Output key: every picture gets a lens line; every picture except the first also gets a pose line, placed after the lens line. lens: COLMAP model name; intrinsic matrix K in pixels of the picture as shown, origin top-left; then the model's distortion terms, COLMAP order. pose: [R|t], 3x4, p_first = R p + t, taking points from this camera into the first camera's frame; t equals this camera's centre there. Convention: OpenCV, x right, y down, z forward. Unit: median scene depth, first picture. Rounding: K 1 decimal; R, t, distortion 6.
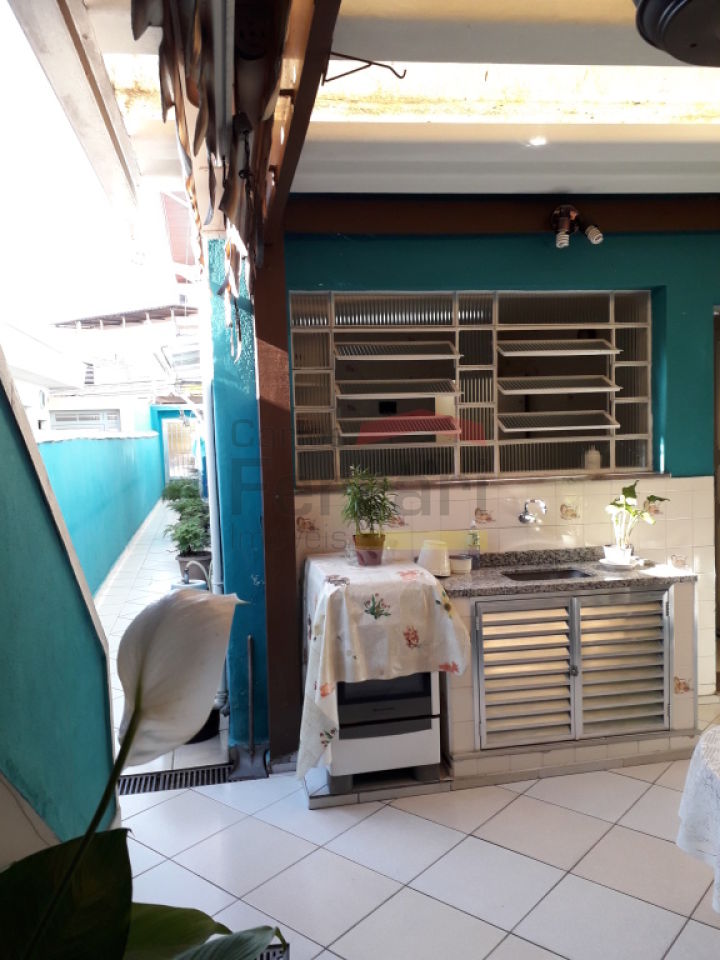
lens RADIAL K [[774.7, 0, 357.3], [0, 774.7, 472.8], [0, 0, 1]] dist [0.061745, -0.084646]
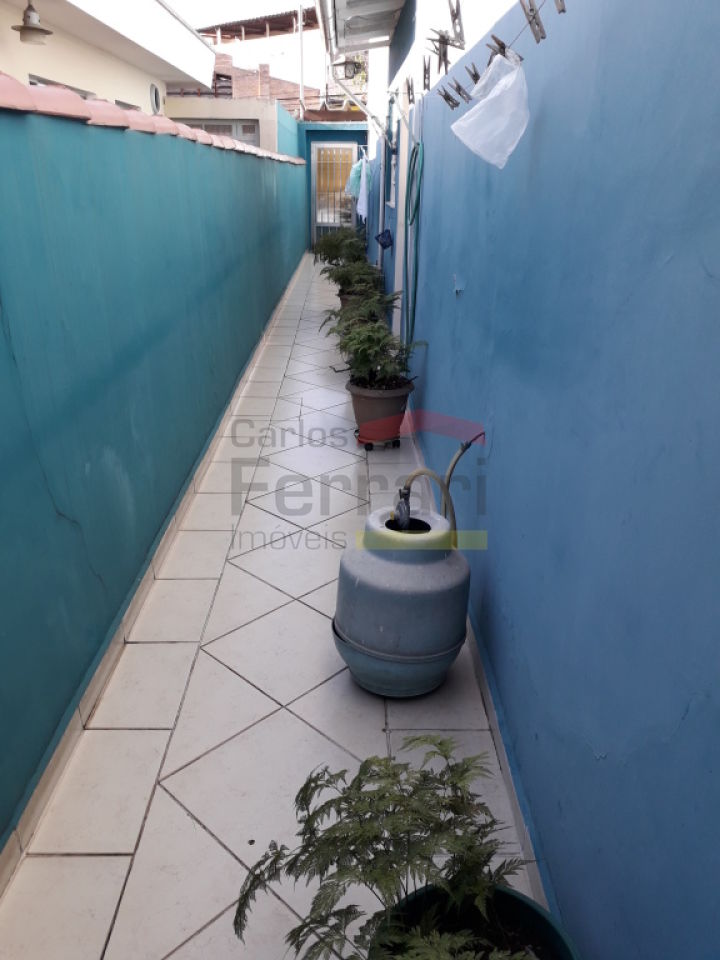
lens RADIAL K [[774.7, 0, 353.6], [0, 774.7, 483.3], [0, 0, 1]] dist [0.061745, -0.084646]
pose [[0.981458, 0.119654, -0.149741, -0.045364], [-0.066039, 0.944481, 0.321862, -0.001429], [0.179940, -0.306005, 0.934870, 0.153121]]
